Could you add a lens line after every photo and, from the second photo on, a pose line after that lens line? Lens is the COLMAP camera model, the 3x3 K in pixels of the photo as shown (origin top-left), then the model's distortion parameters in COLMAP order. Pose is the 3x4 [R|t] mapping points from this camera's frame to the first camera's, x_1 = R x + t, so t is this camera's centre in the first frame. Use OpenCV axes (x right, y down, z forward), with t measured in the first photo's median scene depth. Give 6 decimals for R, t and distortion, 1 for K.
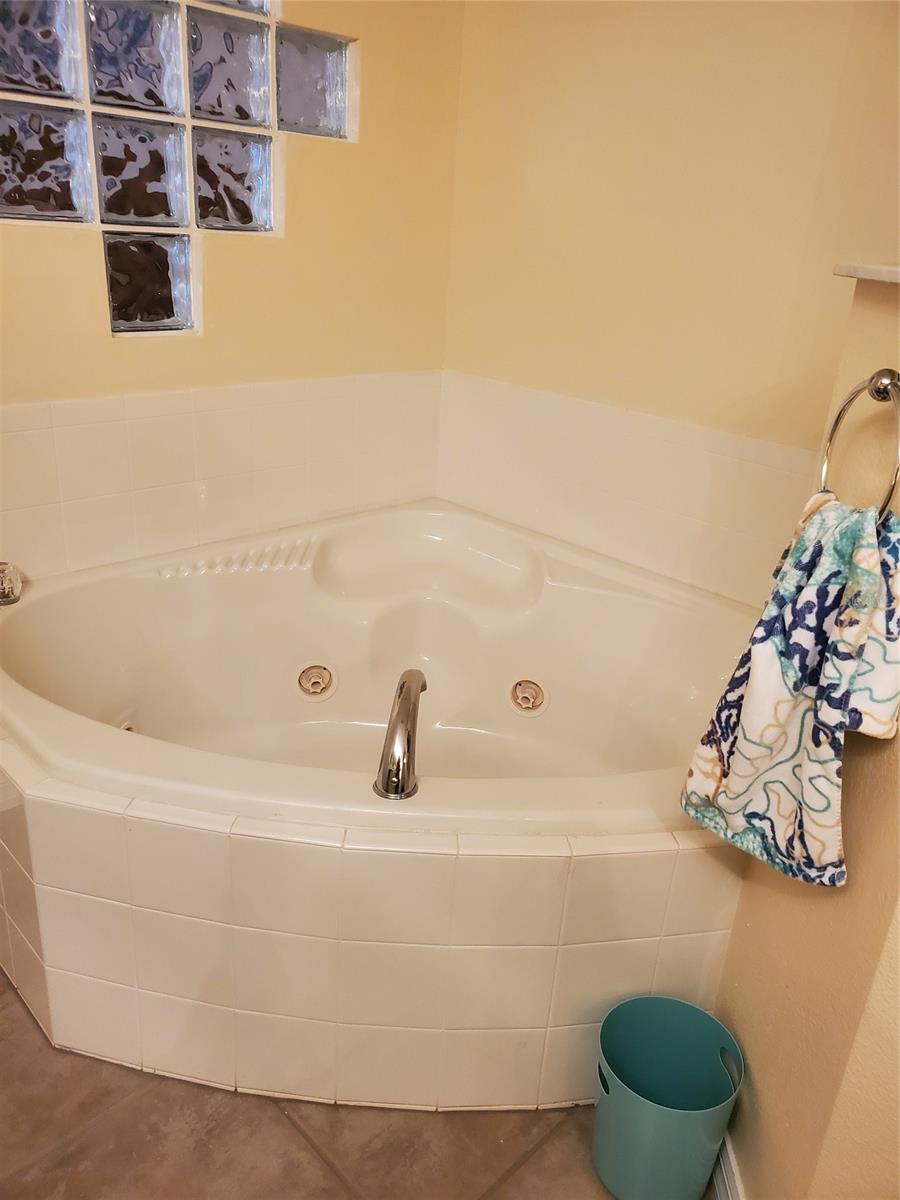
lens RADIAL K [[918.0, 0, 450.0], [0, 918.0, 600.0], [0, 0, 1]] dist [-0.002711, 0.044753]
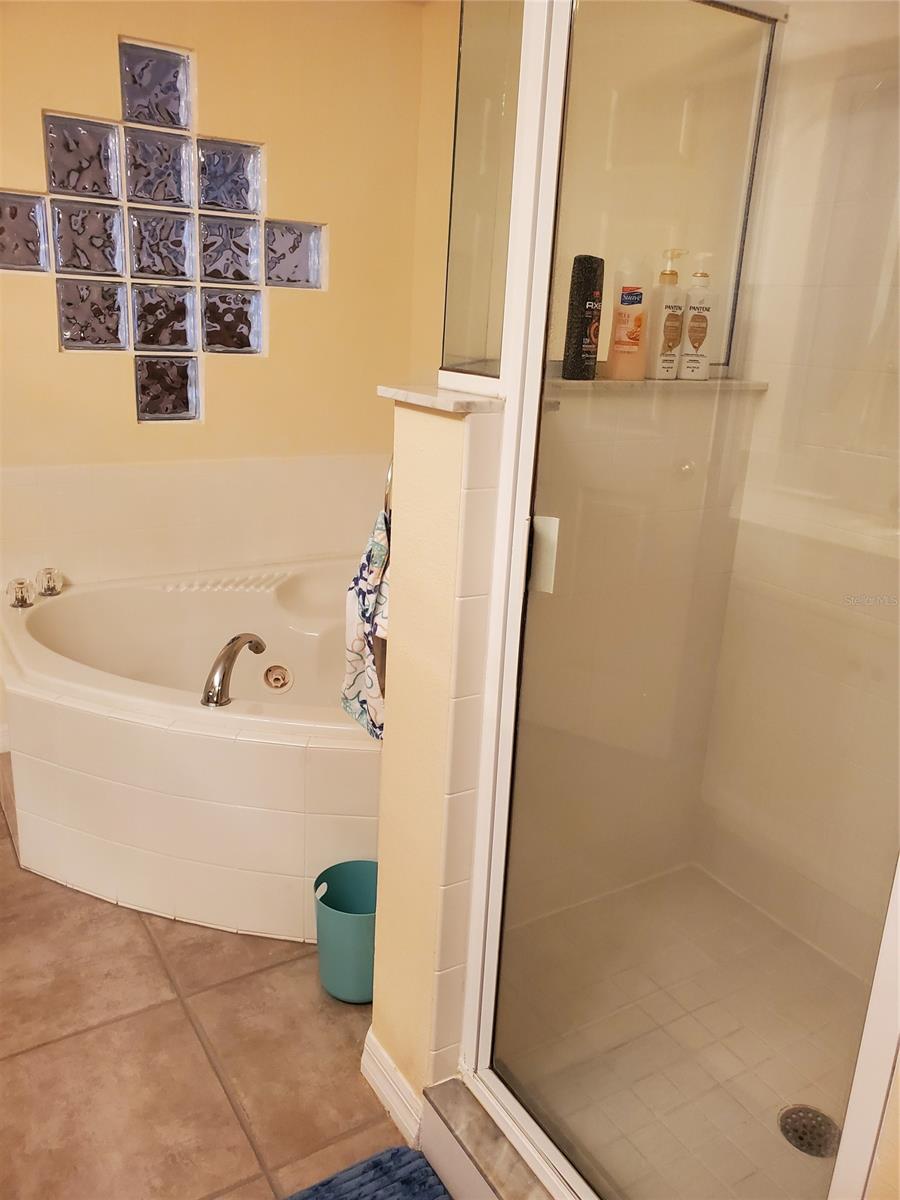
lens RADIAL K [[939.6, 0, 450.0], [0, 939.6, 600.0], [0, 0, 1]] dist [0.075801, -0.176144]
pose [[0.974877, 0.043834, -0.218390, 0.469920], [-0.068098, 0.992154, -0.104849, 0.123033], [0.212080, 0.117086, 0.970213, -0.344370]]
